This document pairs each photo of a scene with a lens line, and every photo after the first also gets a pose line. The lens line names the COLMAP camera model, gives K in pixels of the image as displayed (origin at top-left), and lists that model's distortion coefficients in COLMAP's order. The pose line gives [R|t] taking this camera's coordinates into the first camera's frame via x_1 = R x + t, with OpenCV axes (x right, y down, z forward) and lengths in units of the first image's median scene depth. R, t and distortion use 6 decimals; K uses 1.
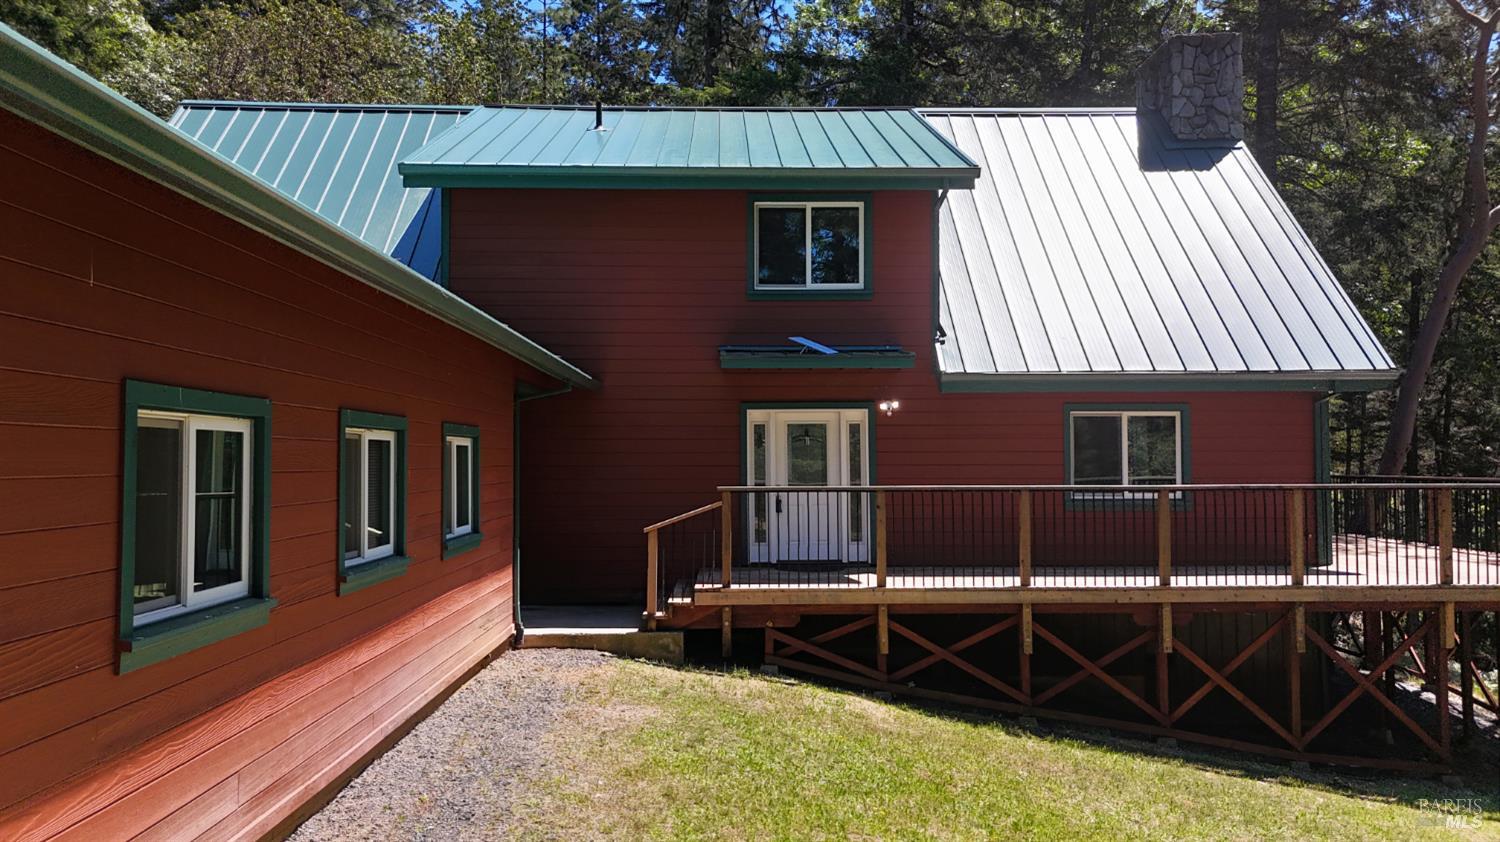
lens RADIAL K [[1123.0, 0, 750.0], [0, 1123.0, 421.0], [0, 0, 1]] dist [0.120685, -0.186611]
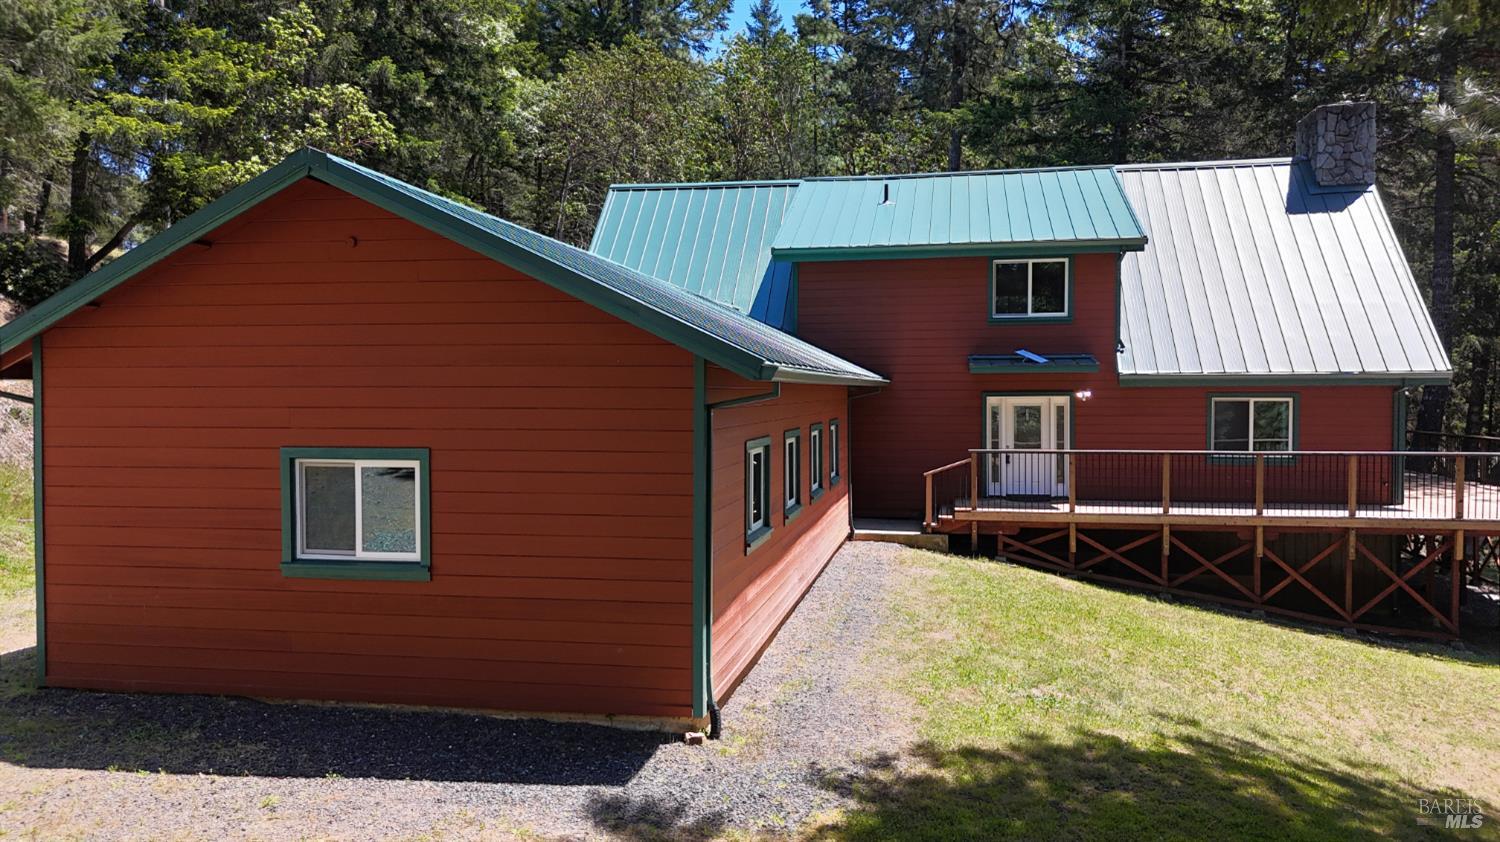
lens RADIAL K [[1123.0, 0, 750.0], [0, 1123.0, 421.0], [0, 0, 1]] dist [0.120685, -0.186611]
pose [[0.979362, 0.007627, -0.201969, -0.009174], [0.005217, 0.998001, 0.062987, -0.088106], [0.202046, -0.062741, 0.977364, -0.675082]]
